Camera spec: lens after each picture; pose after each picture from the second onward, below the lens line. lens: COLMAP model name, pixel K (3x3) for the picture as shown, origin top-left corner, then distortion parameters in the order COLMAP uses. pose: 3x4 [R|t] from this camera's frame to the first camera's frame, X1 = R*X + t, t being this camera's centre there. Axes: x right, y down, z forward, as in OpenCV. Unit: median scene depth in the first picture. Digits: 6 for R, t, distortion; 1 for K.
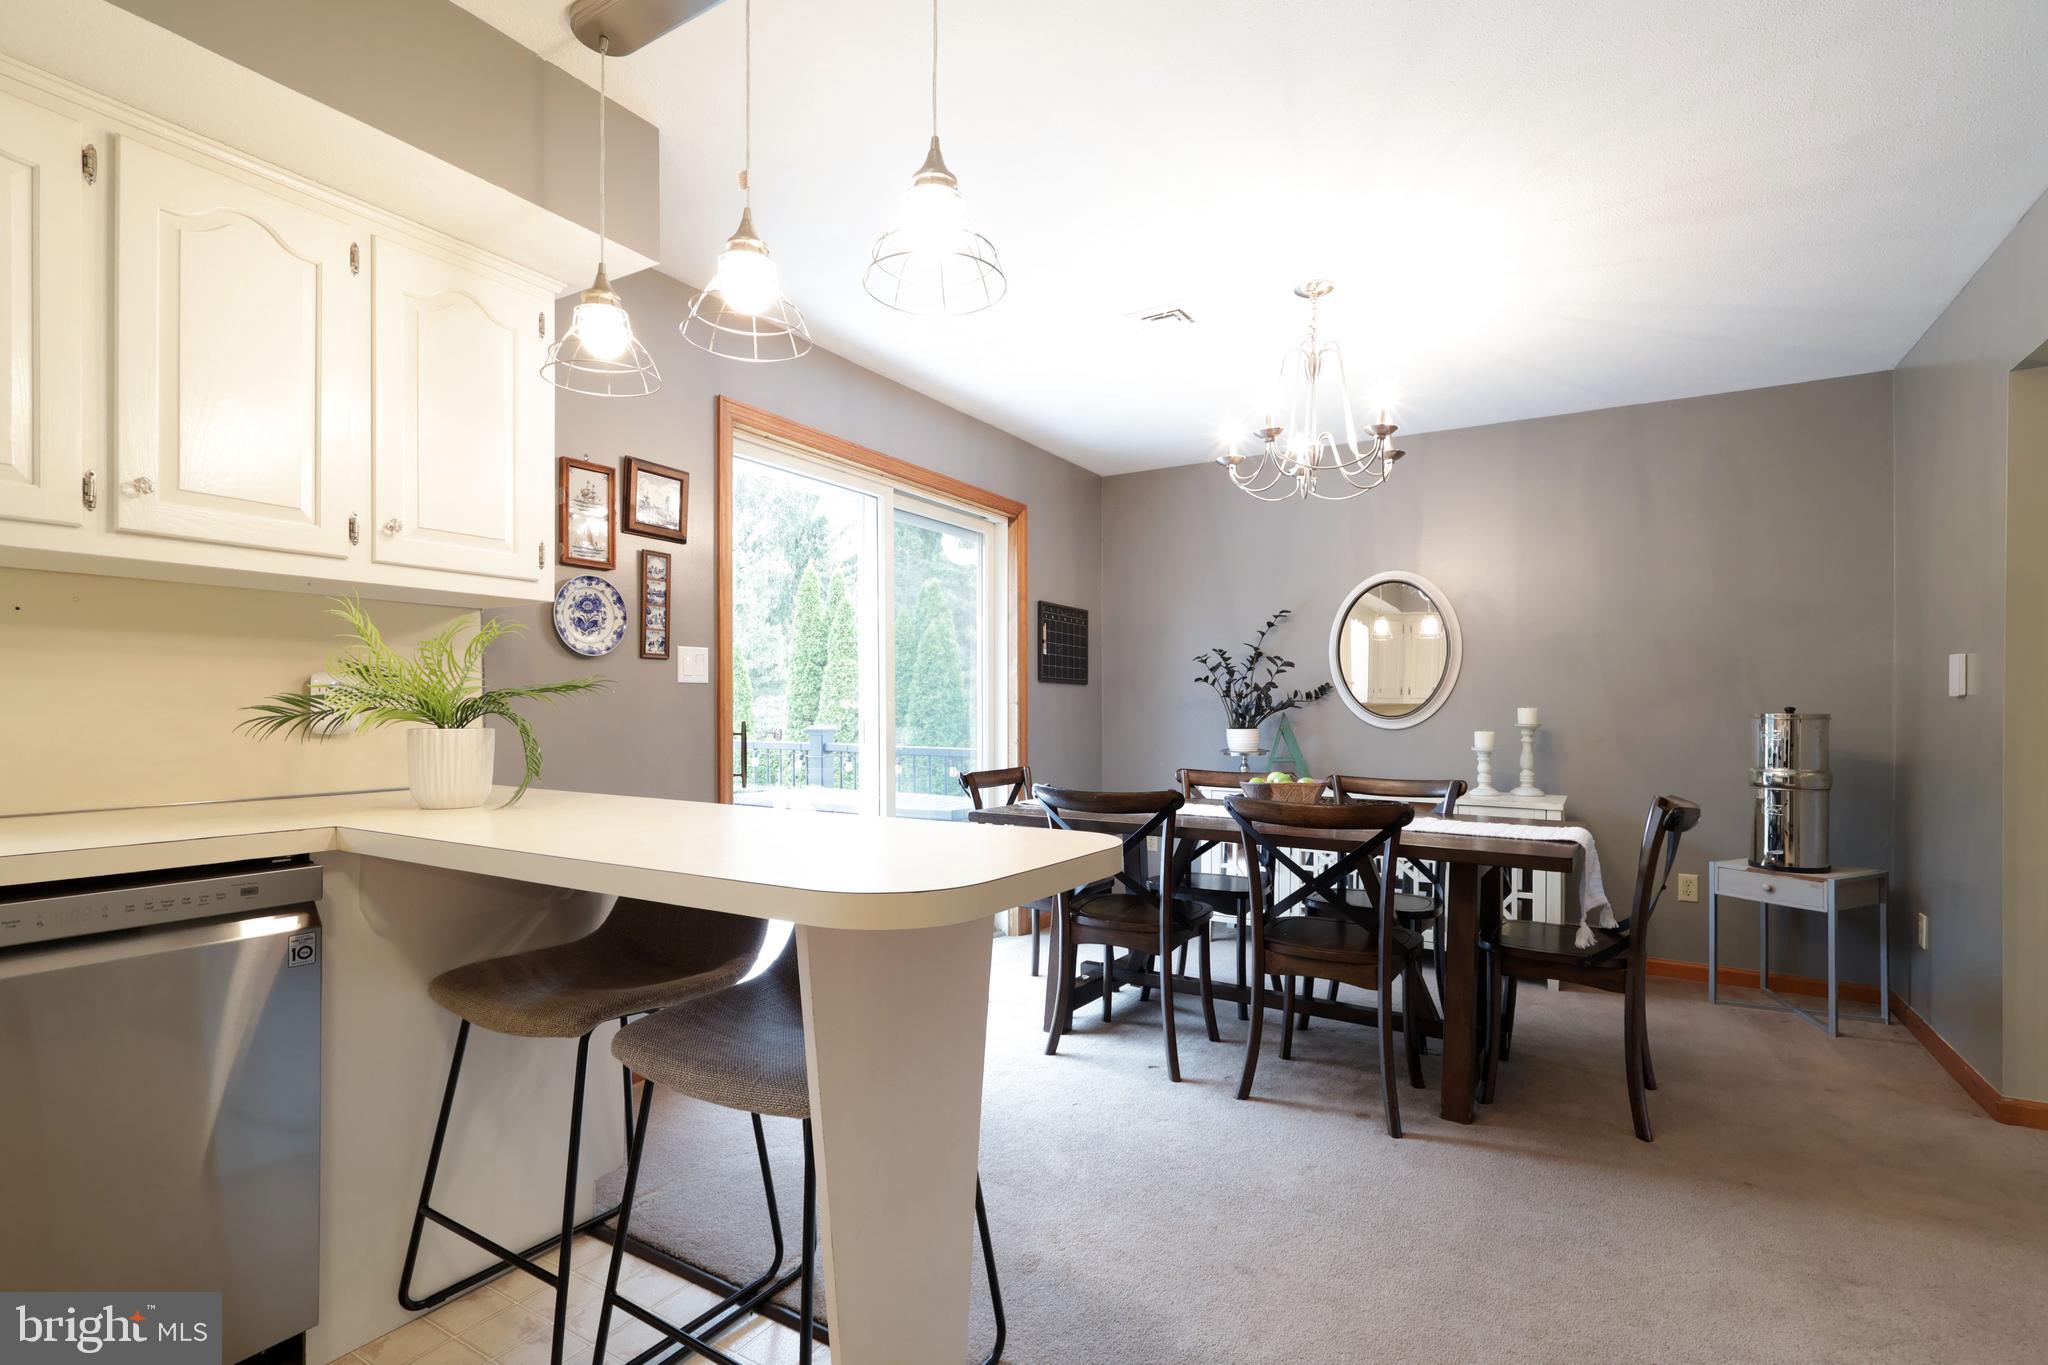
lens RADIAL K [[960.9, 0, 1021.9], [0, 960.9, 705.2], [0, 0, 1]] dist [0.000015, 0.000207]
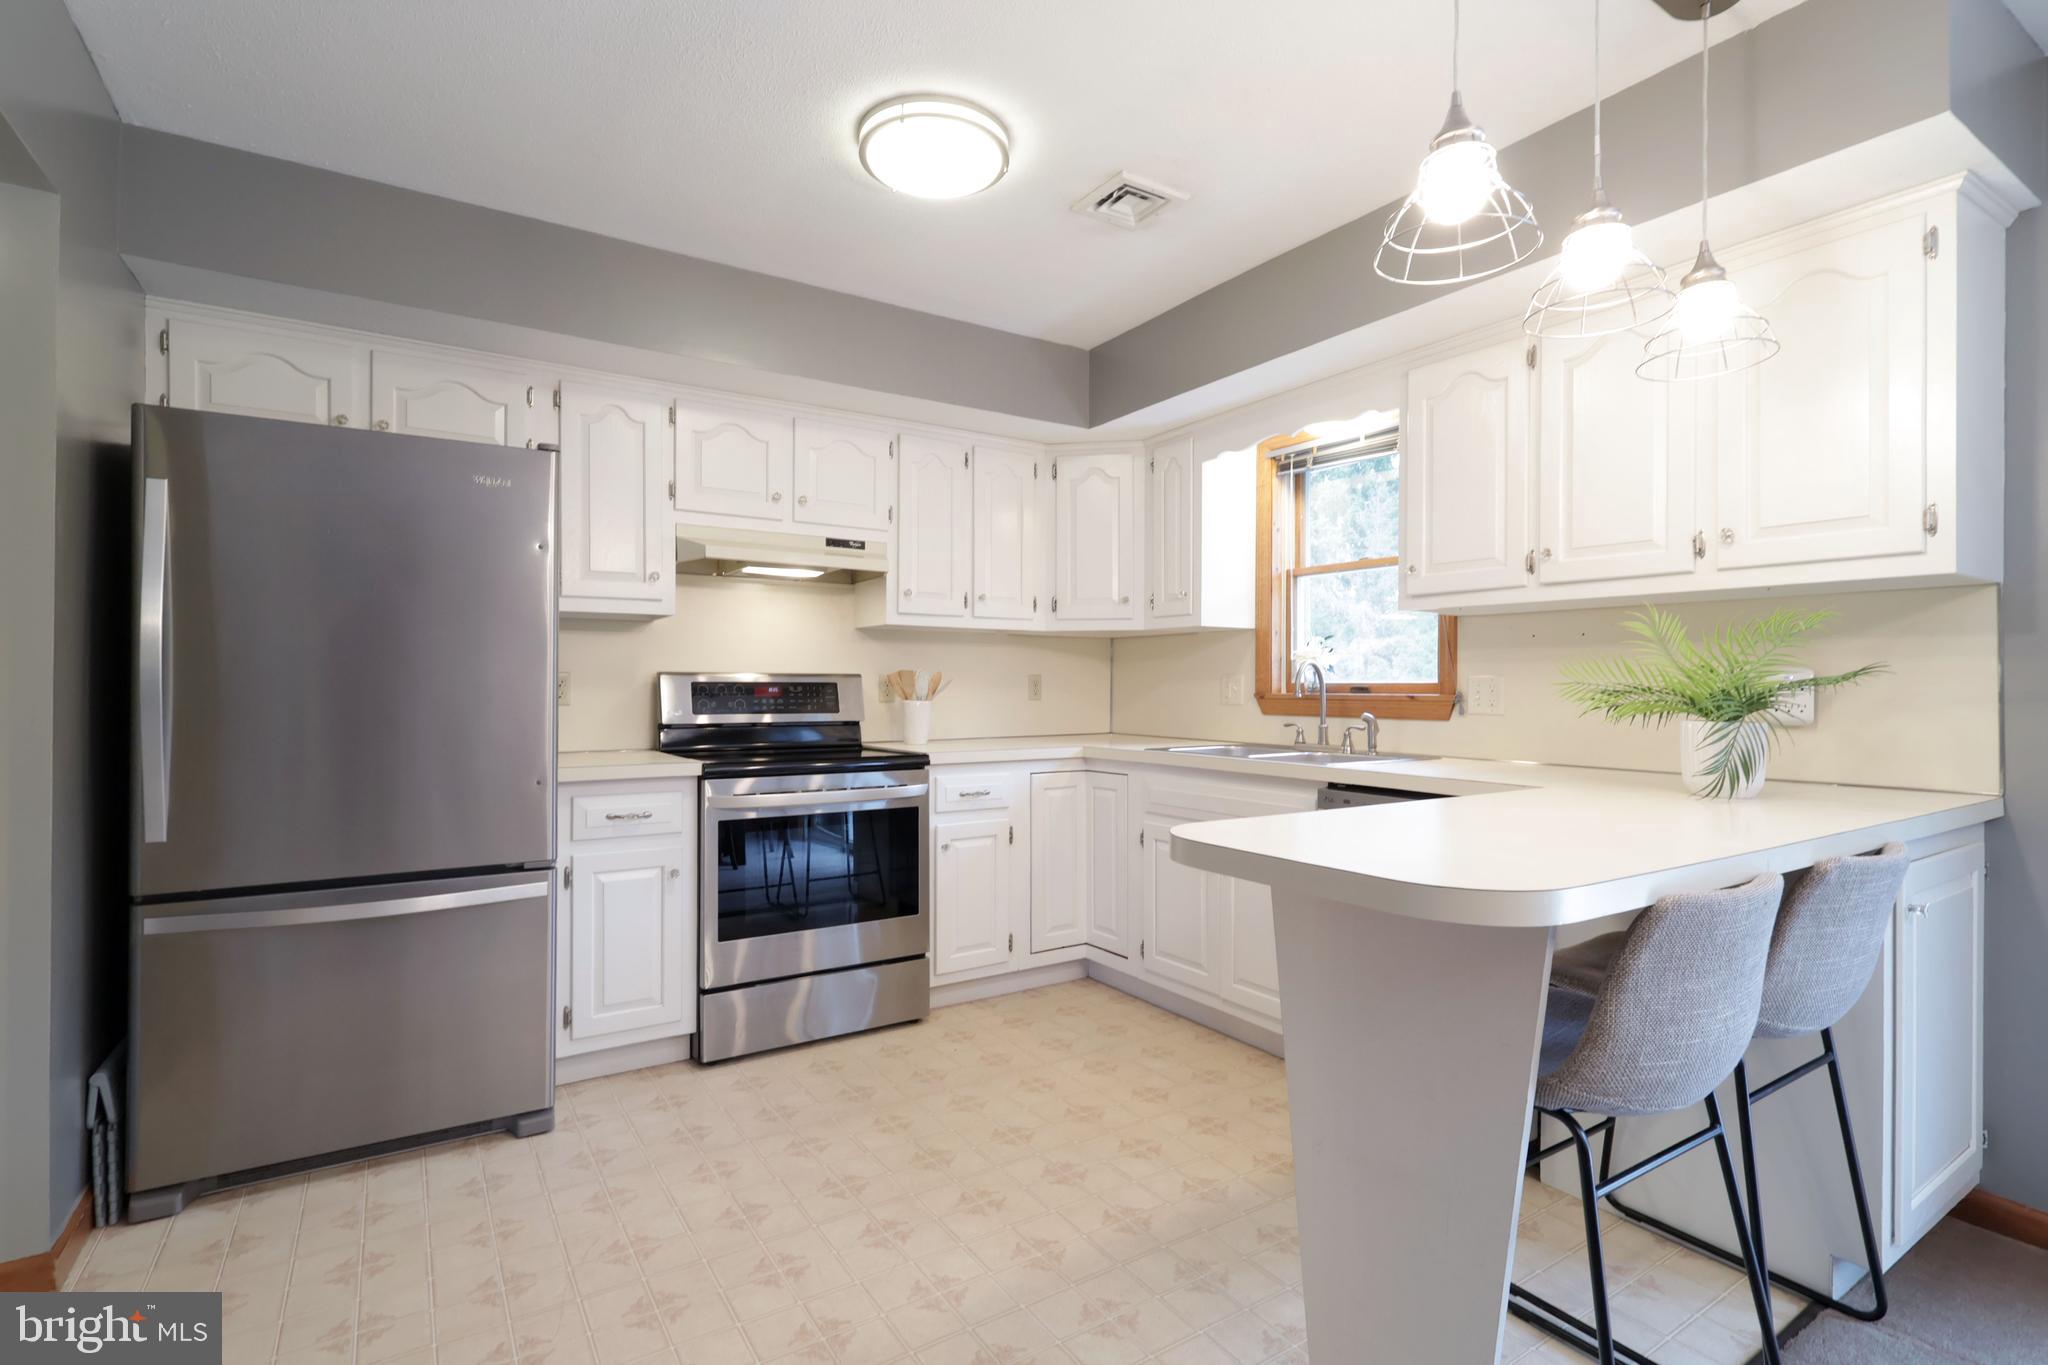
lens RADIAL K [[965.4, 0, 1019.1], [0, 965.4, 676.8], [0, 0, 1]] dist [0.001561, 0.000499]
pose [[-0.434521, -0.010352, -0.900602, 0.383972], [-0.003139, 0.999945, -0.009980, -0.006298], [0.900656, -0.001510, -0.434530, 0.424231]]
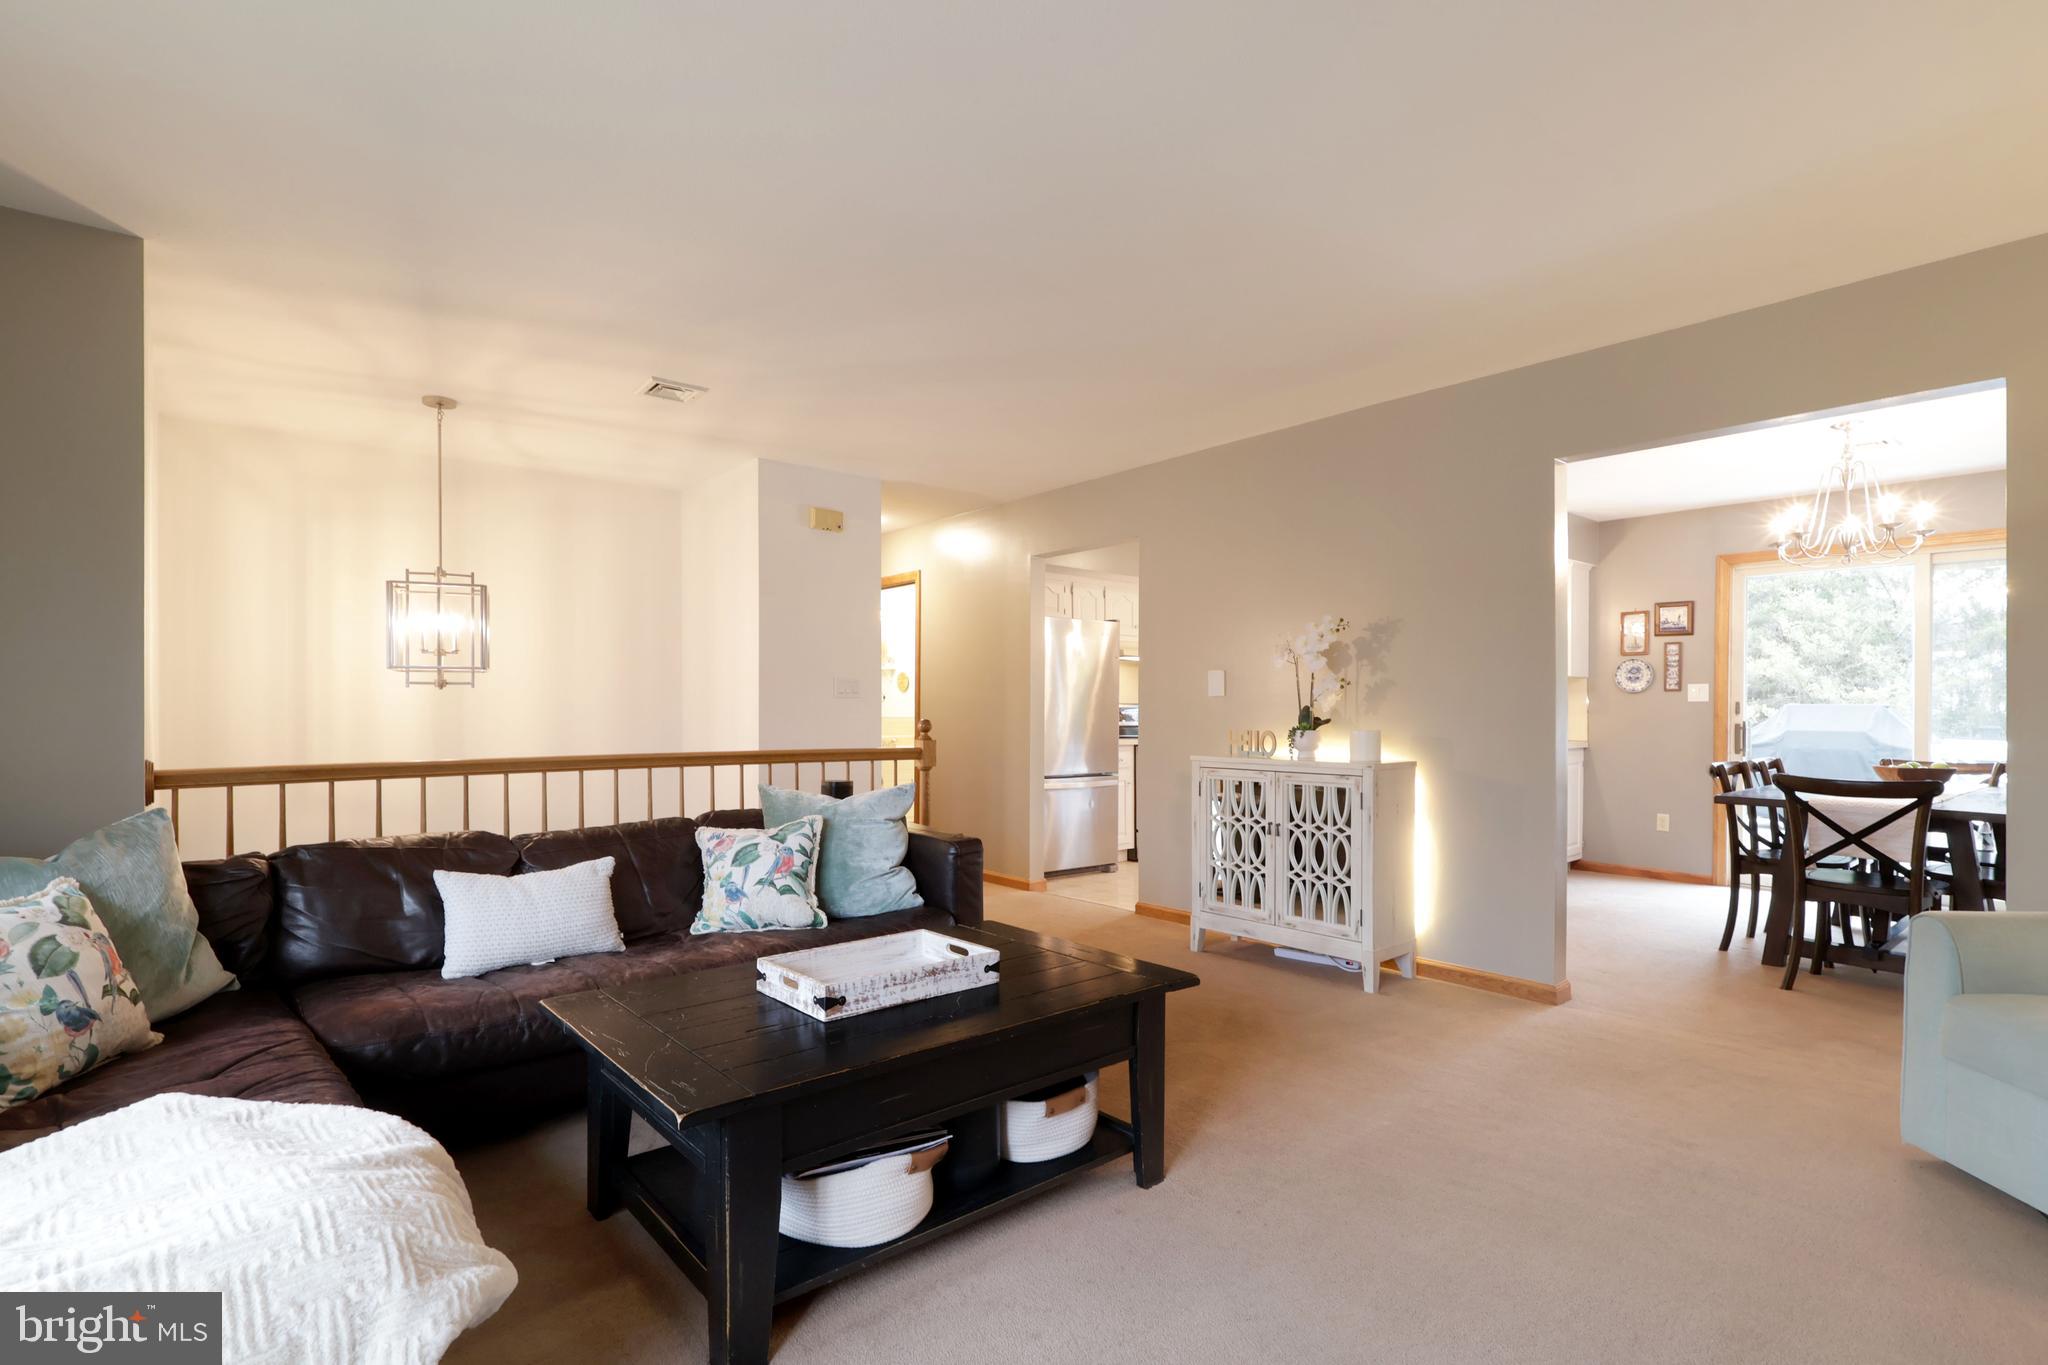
lens RADIAL K [[960.9, 0, 1021.9], [0, 960.9, 705.2], [0, 0, 1]] dist [0.000015, 0.000207]
pose [[-0.310418, -0.007502, -0.950570, 1.773063], [-0.000265, 0.999970, -0.007805, 0.000698], [0.950600, -0.002171, -0.310411, 0.225351]]
